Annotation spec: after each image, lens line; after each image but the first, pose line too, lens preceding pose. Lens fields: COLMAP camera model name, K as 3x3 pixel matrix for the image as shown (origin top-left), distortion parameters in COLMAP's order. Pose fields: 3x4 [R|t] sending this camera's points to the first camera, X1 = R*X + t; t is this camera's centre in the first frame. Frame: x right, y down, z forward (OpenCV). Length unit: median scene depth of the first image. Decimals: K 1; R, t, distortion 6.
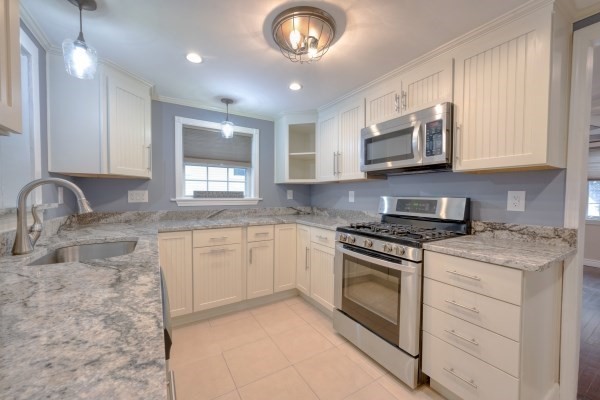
lens RADIAL K [[237.4, 0, 299.8], [0, 237.4, 200.1], [0, 0, 1]] dist [0.000679, -0.000256]
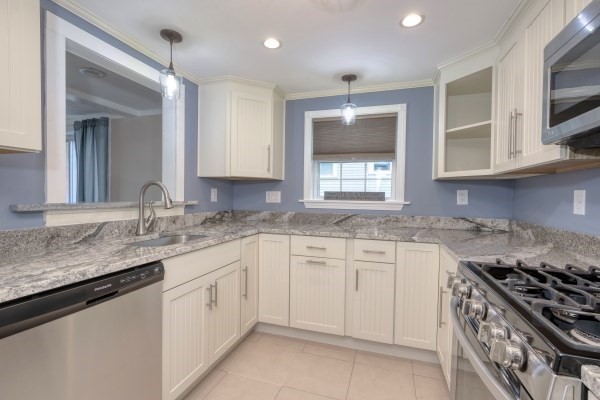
lens RADIAL K [[278.9, 0, 299.6], [0, 278.9, 200.4], [0, 0, 1]] dist [0.015207, -0.000076]
pose [[0.649862, 0.019760, -0.759795, 0.295765], [-0.027424, 0.999621, 0.002542, -0.005827], [0.759557, 0.019184, 0.650158, 0.263498]]
